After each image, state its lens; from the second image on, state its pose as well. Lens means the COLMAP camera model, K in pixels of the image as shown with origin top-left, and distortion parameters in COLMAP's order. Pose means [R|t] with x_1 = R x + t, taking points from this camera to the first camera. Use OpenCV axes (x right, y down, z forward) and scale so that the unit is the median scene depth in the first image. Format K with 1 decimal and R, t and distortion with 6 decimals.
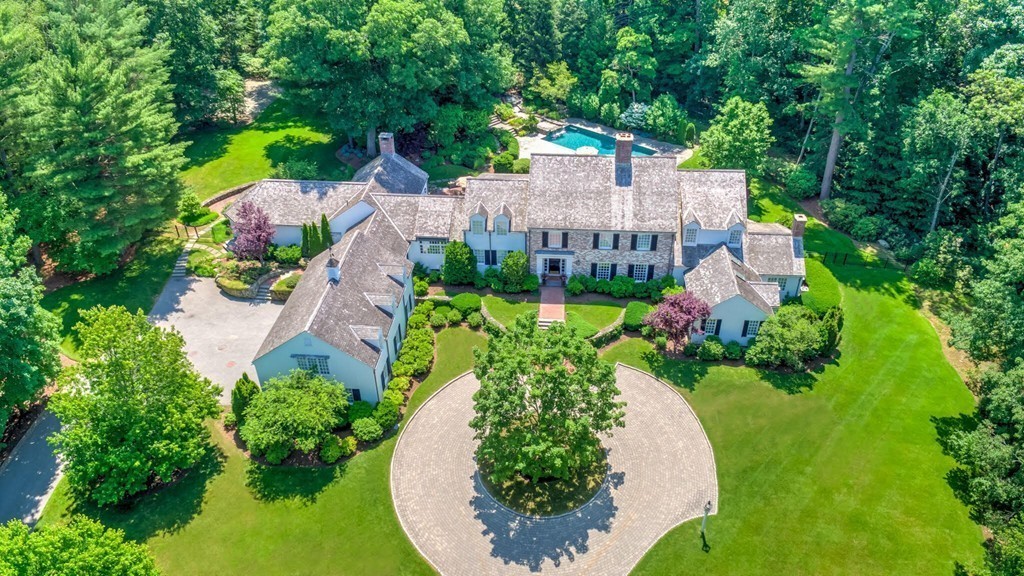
lens RADIAL K [[726.8, 0, 512.0], [0, 726.8, 288.0], [0, 0, 1]] dist [0.032044, -0.003010]
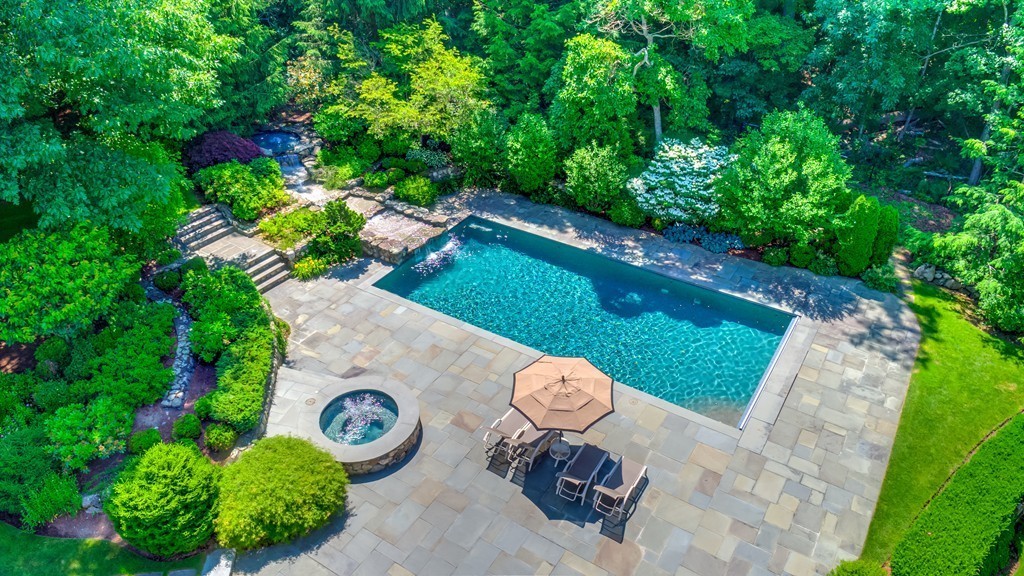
lens RADIAL K [[726.8, 0, 512.0], [0, 726.8, 288.0], [0, 0, 1]] dist [0.032044, -0.003010]
pose [[0.986352, -0.083736, 0.141766, 0.073596], [0.084805, 0.996396, -0.001505, -0.279822], [-0.141129, 0.013507, 0.989899, 1.000369]]
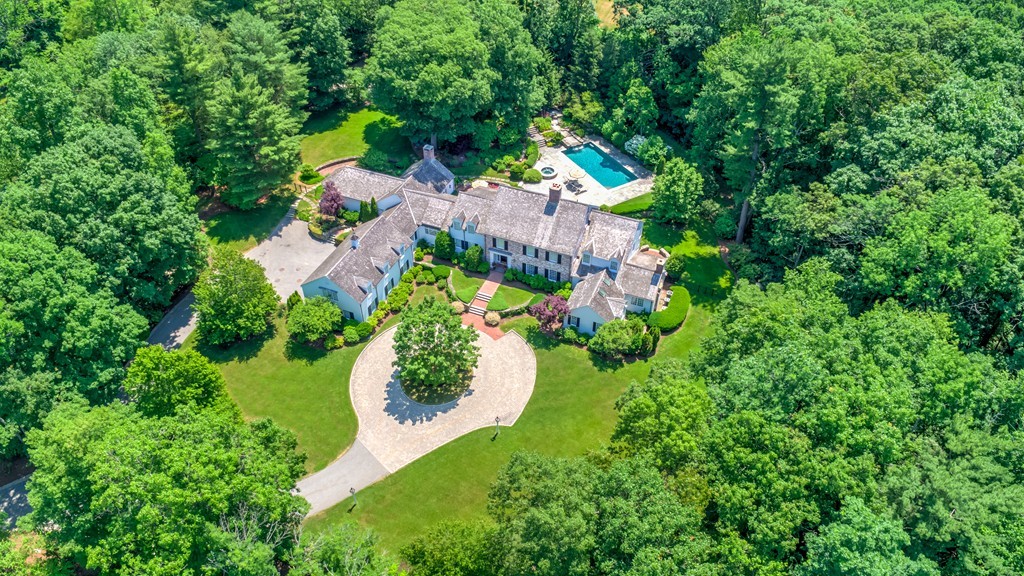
lens RADIAL K [[726.8, 0, 512.0], [0, 726.8, 288.0], [0, 0, 1]] dist [0.032044, -0.003010]
pose [[0.952121, 0.211154, -0.221087, 0.427356], [-0.181024, 0.972144, 0.148882, -0.201528], [0.246366, -0.101732, 0.963823, -0.481880]]
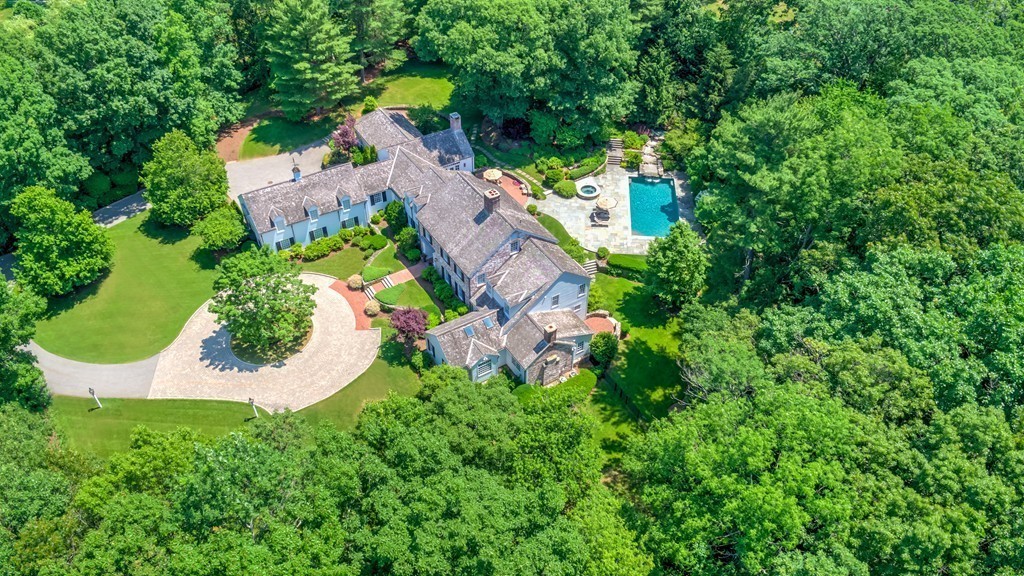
lens RADIAL K [[726.8, 0, 512.0], [0, 726.8, 288.0], [0, 0, 1]] dist [0.032044, -0.003010]
pose [[0.591947, 0.548070, -0.590947, 0.960475], [-0.463390, 0.831335, 0.306842, -0.451837], [0.659446, 0.092204, 0.746076, 0.099619]]
